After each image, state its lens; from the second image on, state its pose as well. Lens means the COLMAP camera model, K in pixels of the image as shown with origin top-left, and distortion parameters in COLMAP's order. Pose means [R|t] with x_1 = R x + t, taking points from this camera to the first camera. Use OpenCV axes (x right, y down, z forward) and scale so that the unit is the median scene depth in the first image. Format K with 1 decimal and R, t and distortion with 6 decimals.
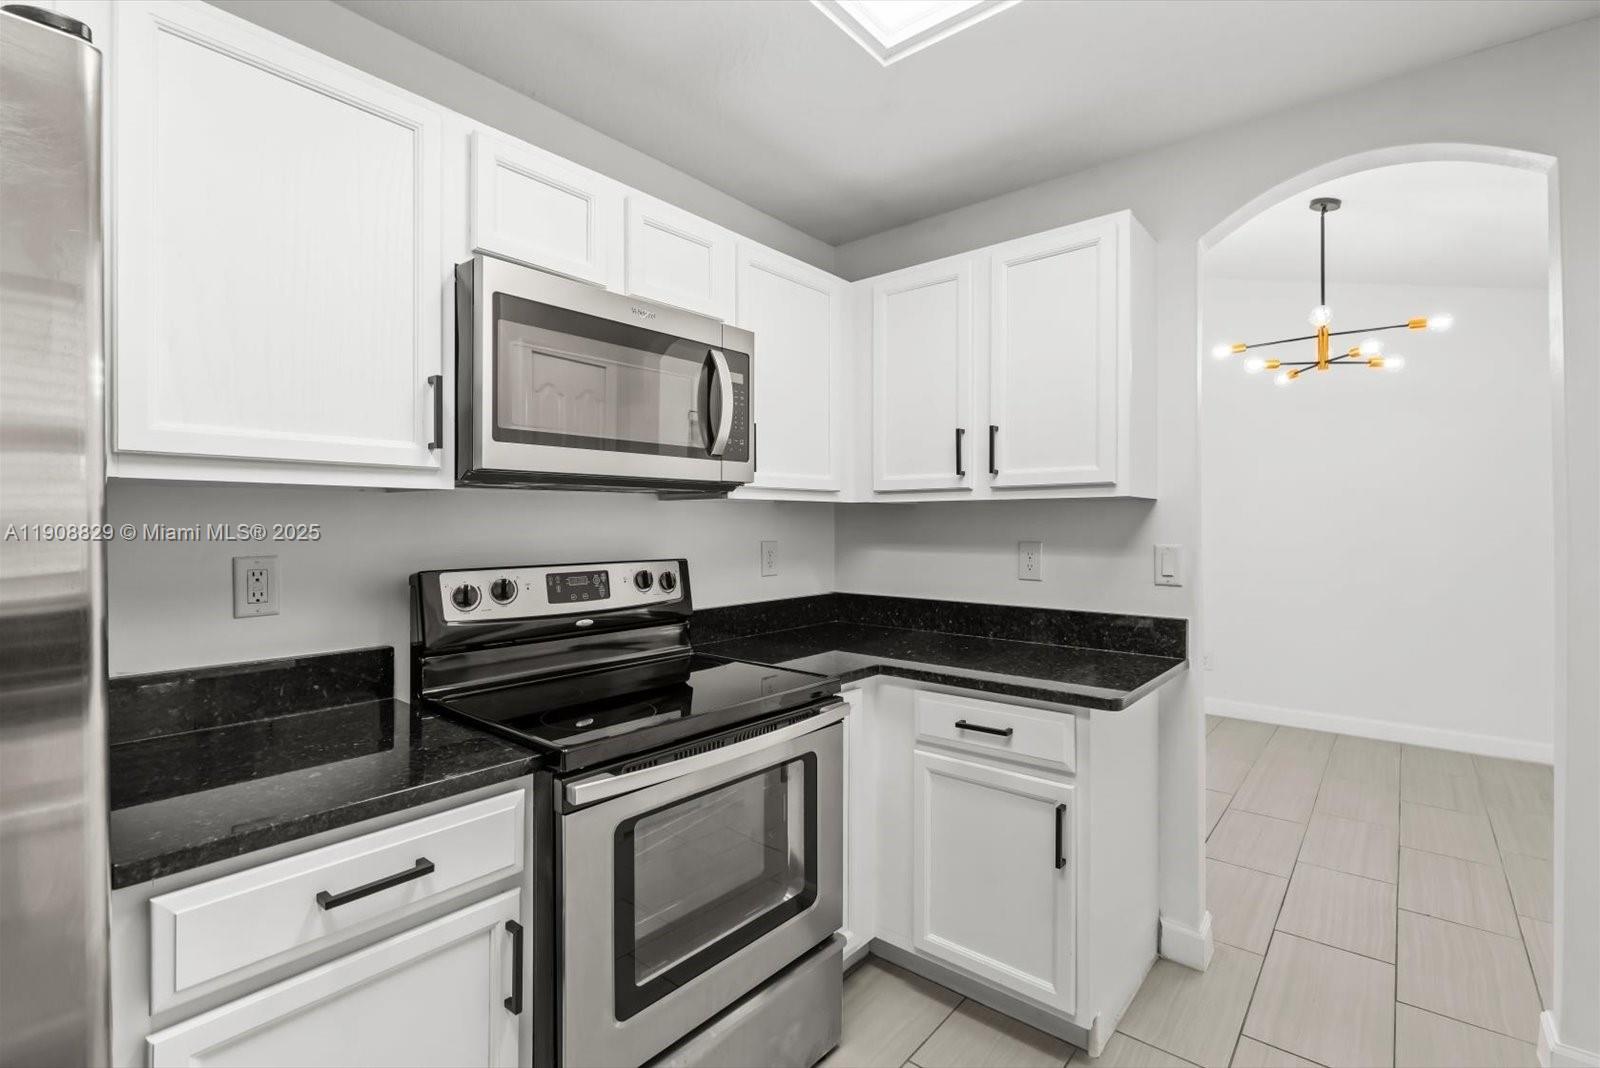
lens RADIAL K [[729.2, 0, 804.4], [0, 729.2, 530.1], [0, 0, 1]] dist [0.002527, -0.000547]
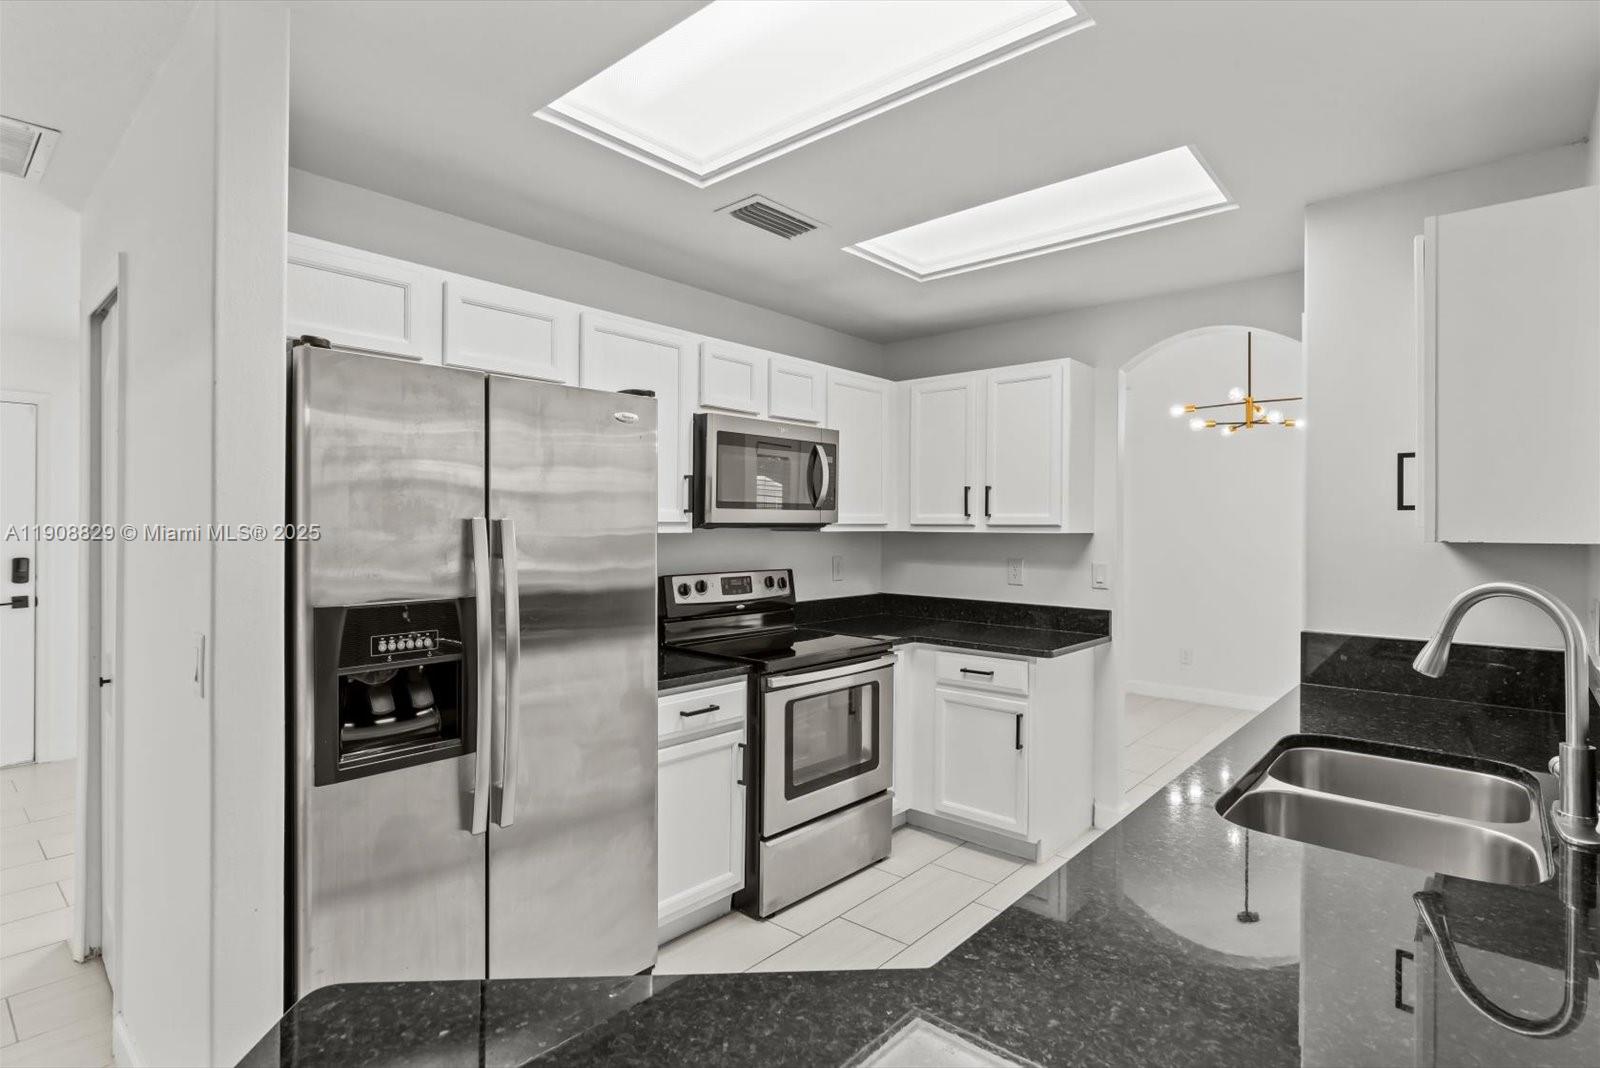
lens RADIAL K [[779.5, 0, 807.7], [0, 779.5, 530.9], [0, 0, 1]] dist [-0.003163, -0.000152]
pose [[0.999640, 0.005994, -0.026136, -0.080385], [-0.006012, 0.999982, -0.000623, -0.041786], [0.026132, 0.000780, 0.999658, -0.657441]]
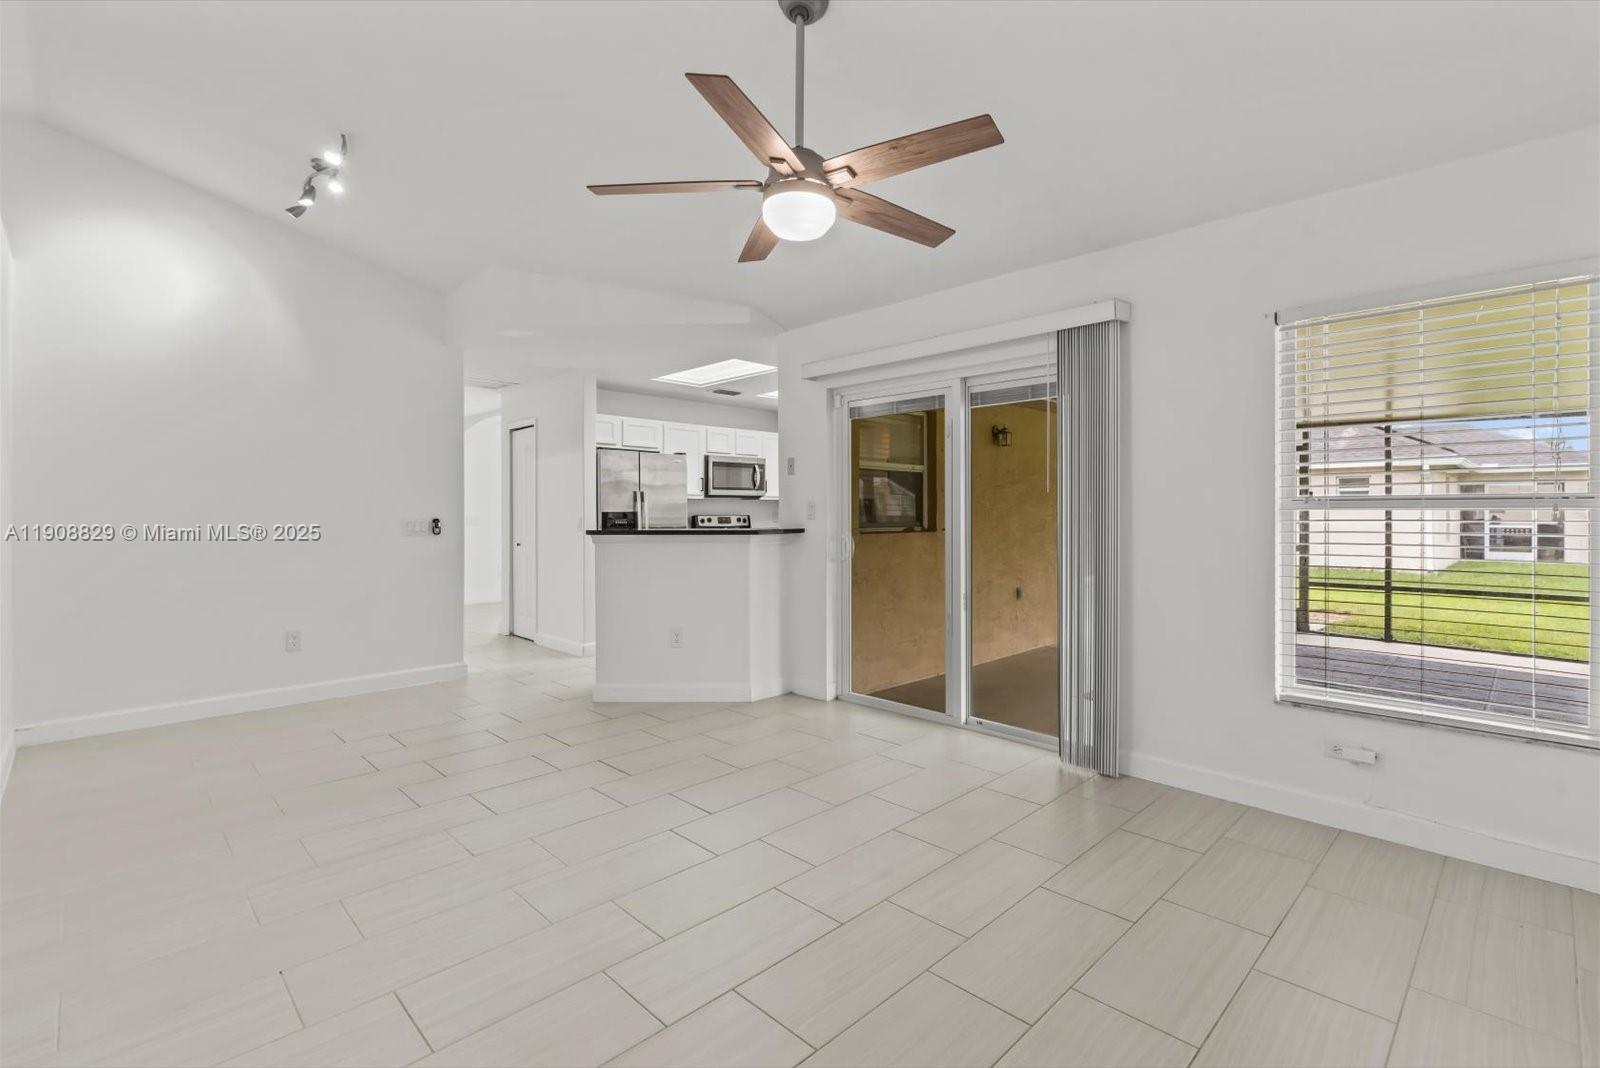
lens RADIAL K [[729.2, 0, 803.4], [0, 729.2, 524.0], [0, 0, 1]] dist [0.002527, -0.000547]
pose [[0.995825, -0.005130, -0.091142, 0.435884], [0.005983, 0.999941, 0.009081, 0.049385], [0.091091, -0.009588, 0.995796, -2.585353]]
